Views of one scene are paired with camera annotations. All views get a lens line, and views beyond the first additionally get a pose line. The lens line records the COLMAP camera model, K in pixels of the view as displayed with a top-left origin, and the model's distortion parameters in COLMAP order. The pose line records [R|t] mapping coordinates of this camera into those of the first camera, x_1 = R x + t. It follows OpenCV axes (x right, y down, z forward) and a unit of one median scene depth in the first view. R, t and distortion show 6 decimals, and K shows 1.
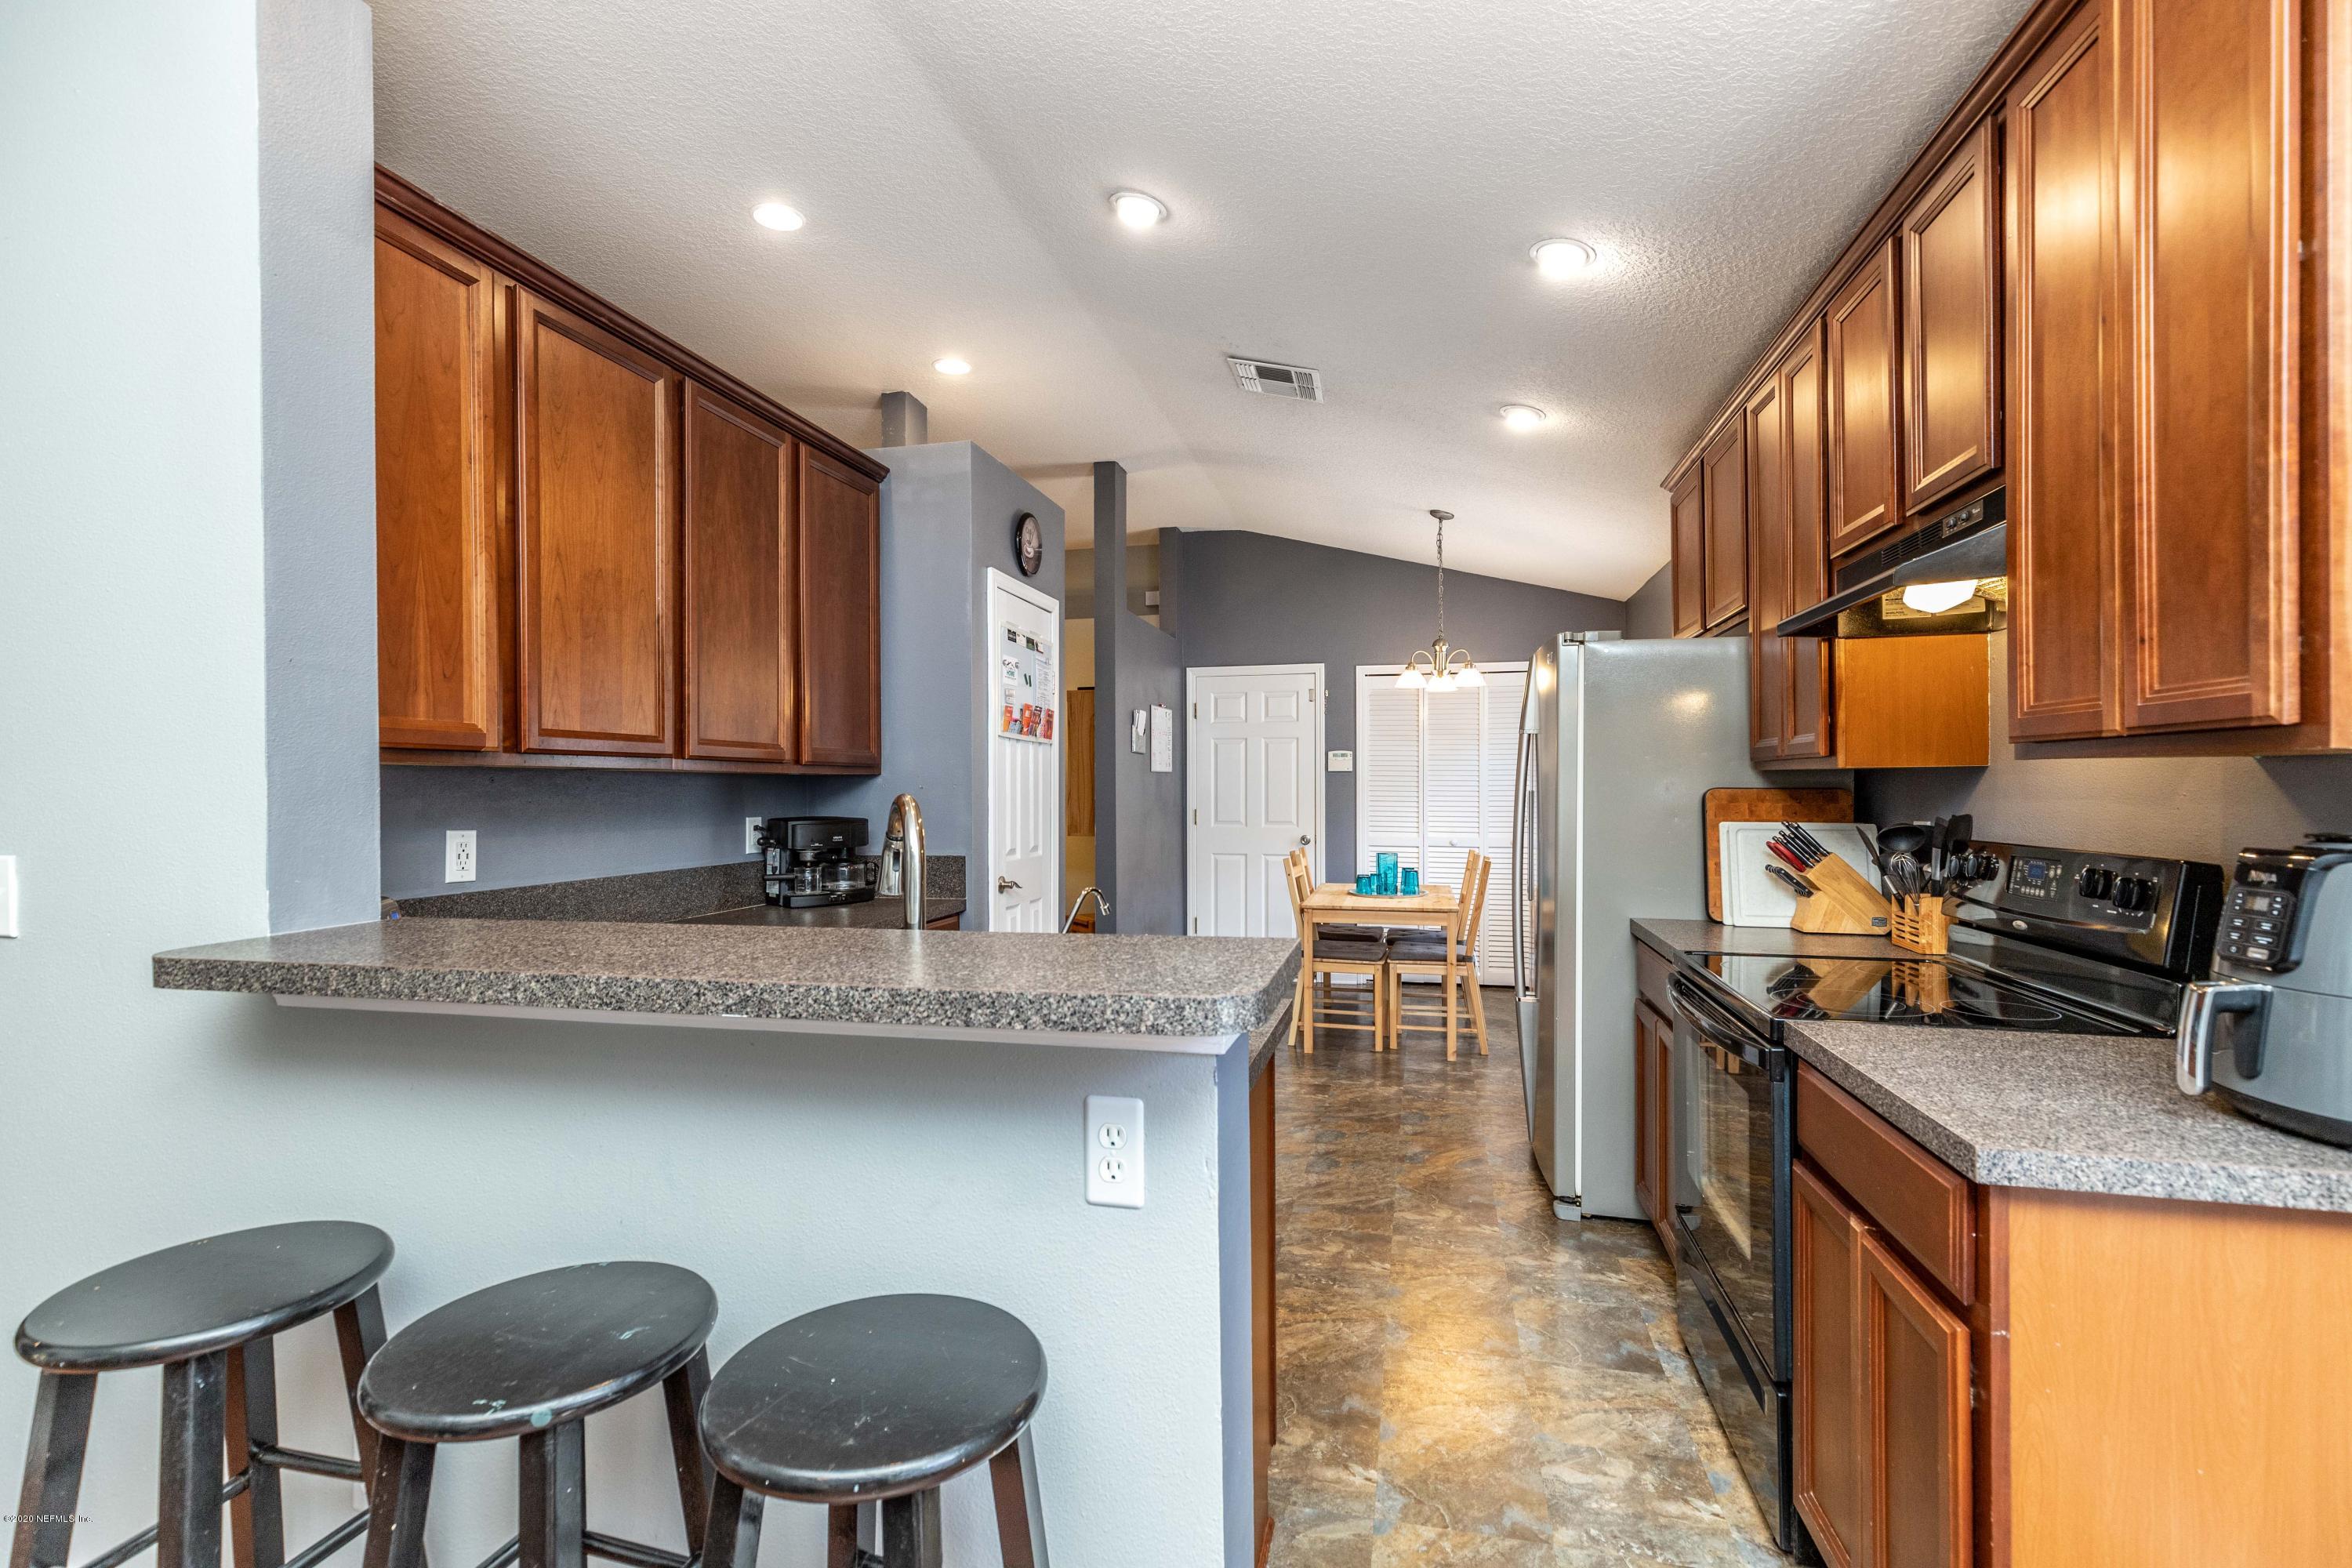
lens RADIAL K [[1078.1, 0, 1183.5], [0, 1078.1, 783.7], [0, 0, 1]] dist [0.000440, 0.000032]
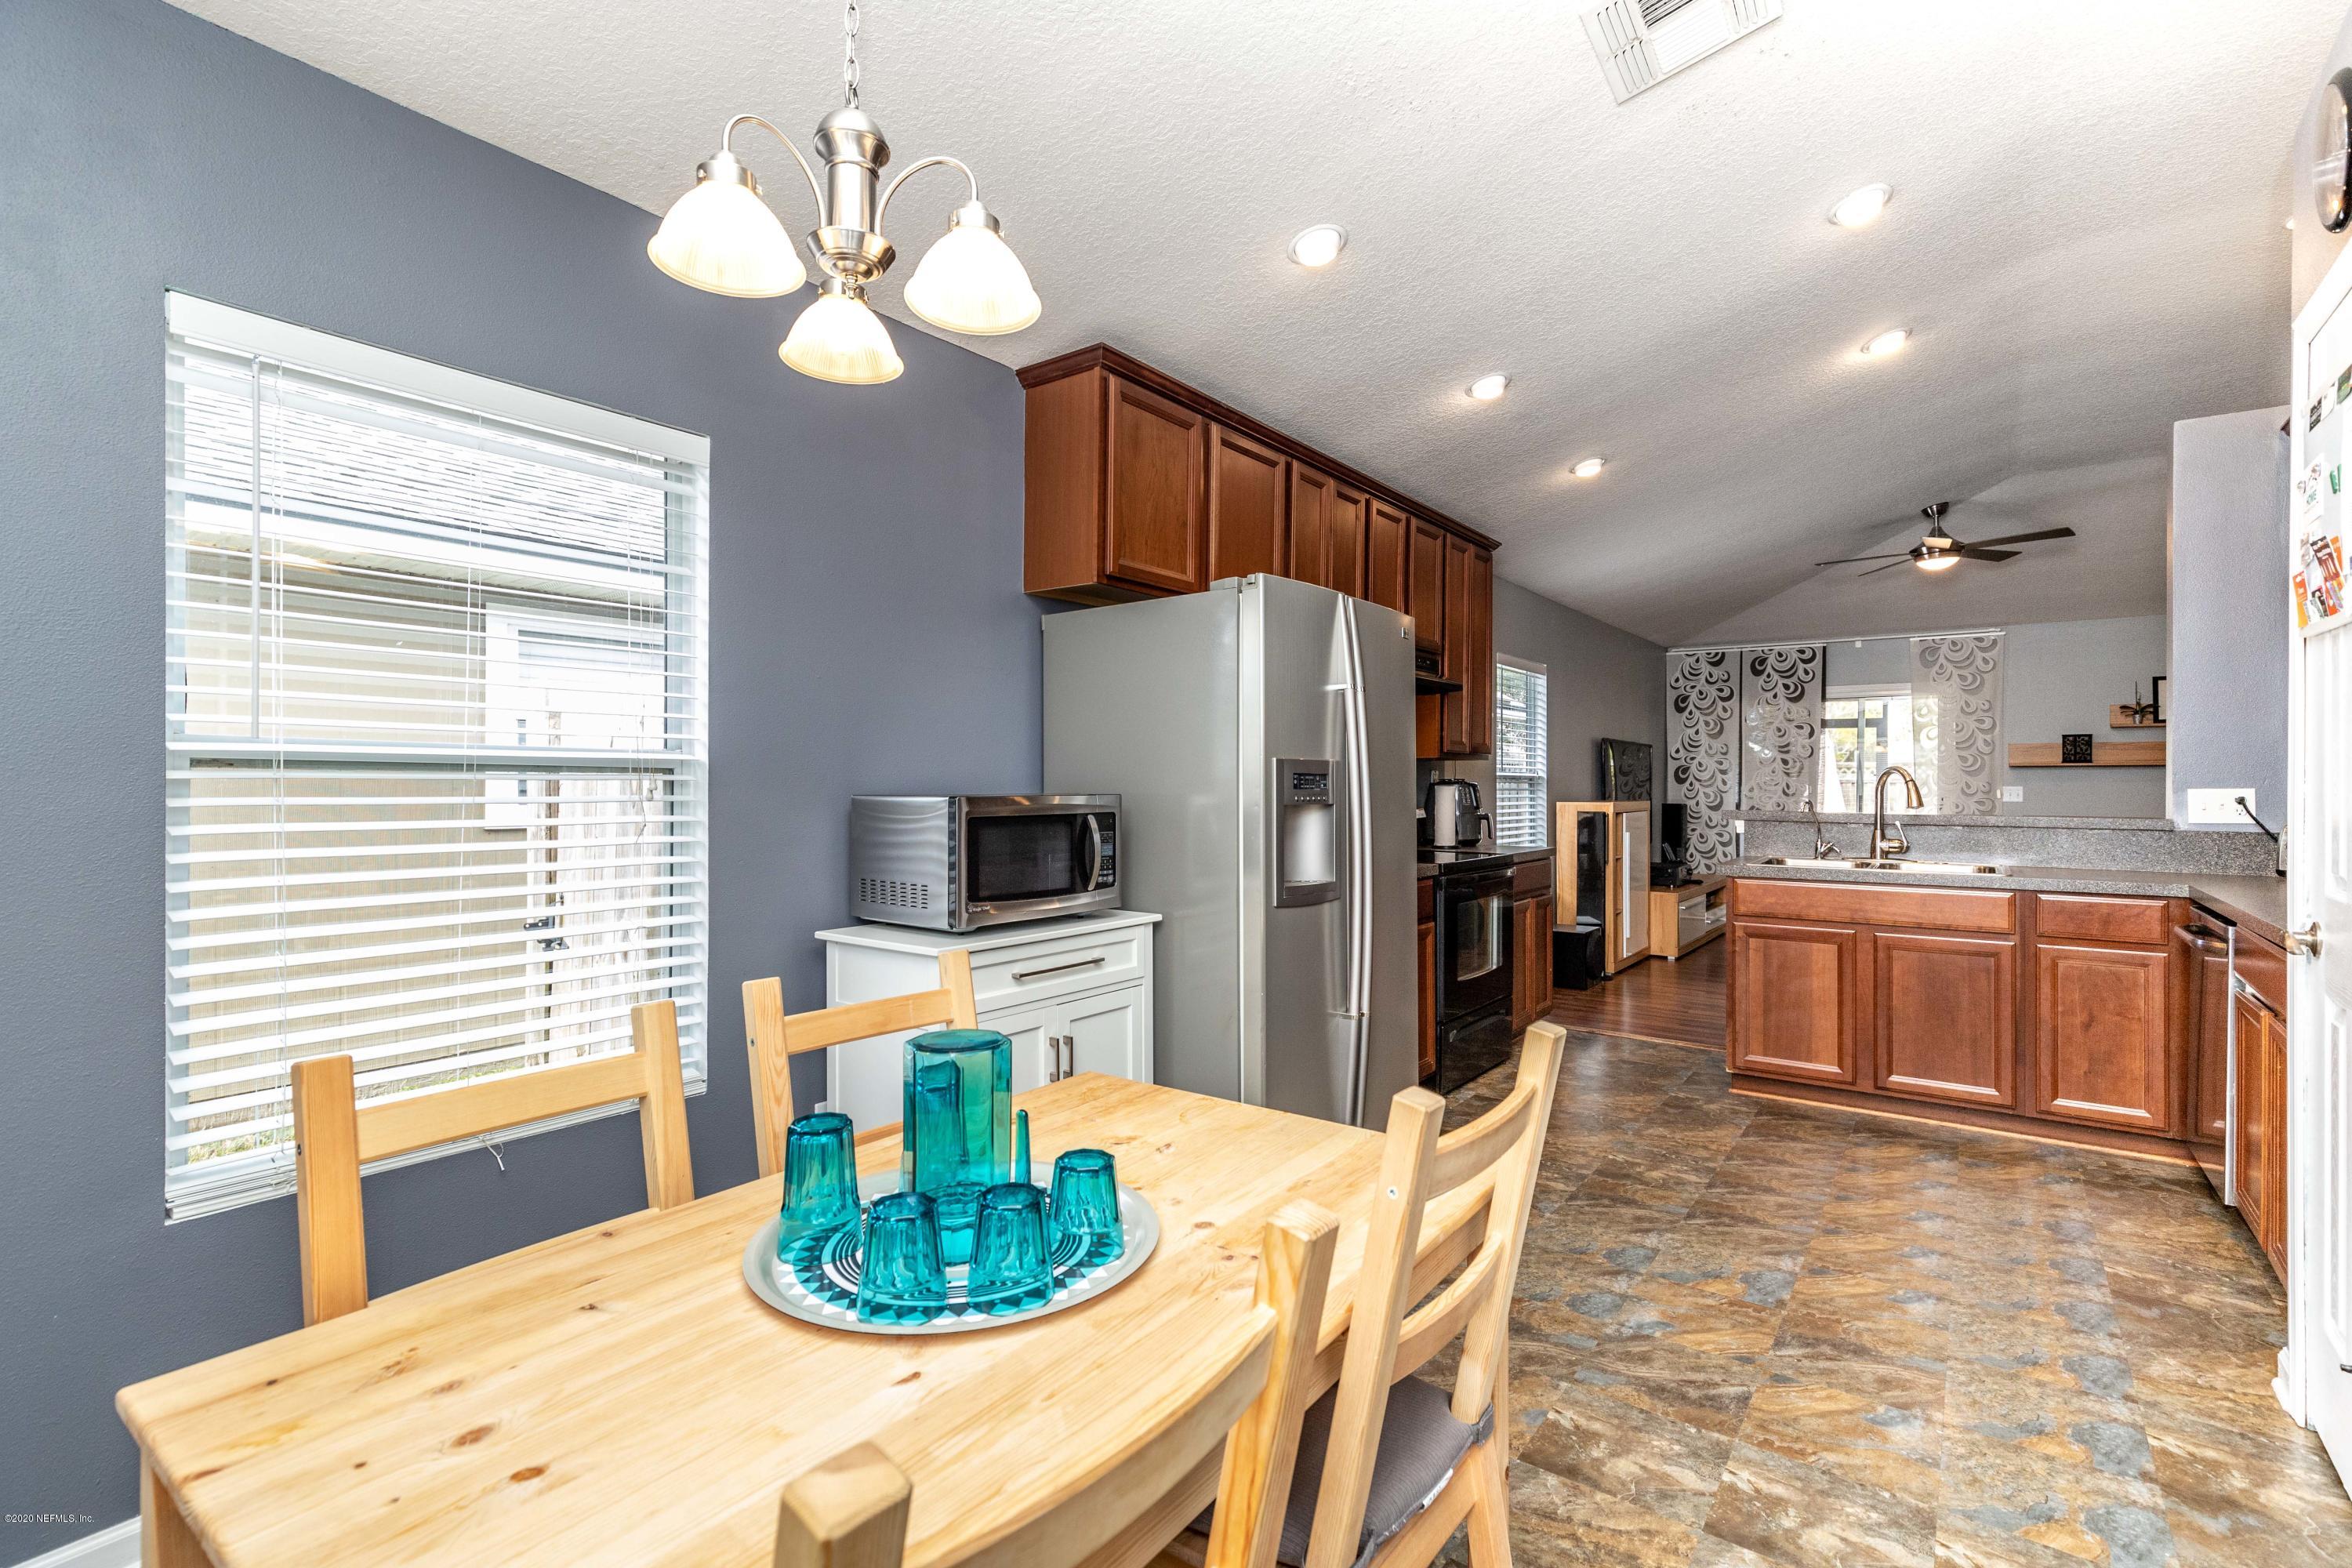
lens RADIAL K [[1078.1, 0, 1183.5], [0, 1078.1, 783.7], [0, 0, 1]] dist [0.000440, 0.000032]
pose [[-0.914824, 0.001771, 0.403848, 0.060093], [0.001217, 0.999998, -0.001627, 0.013942], [-0.403850, -0.000997, -0.914825, 0.988719]]
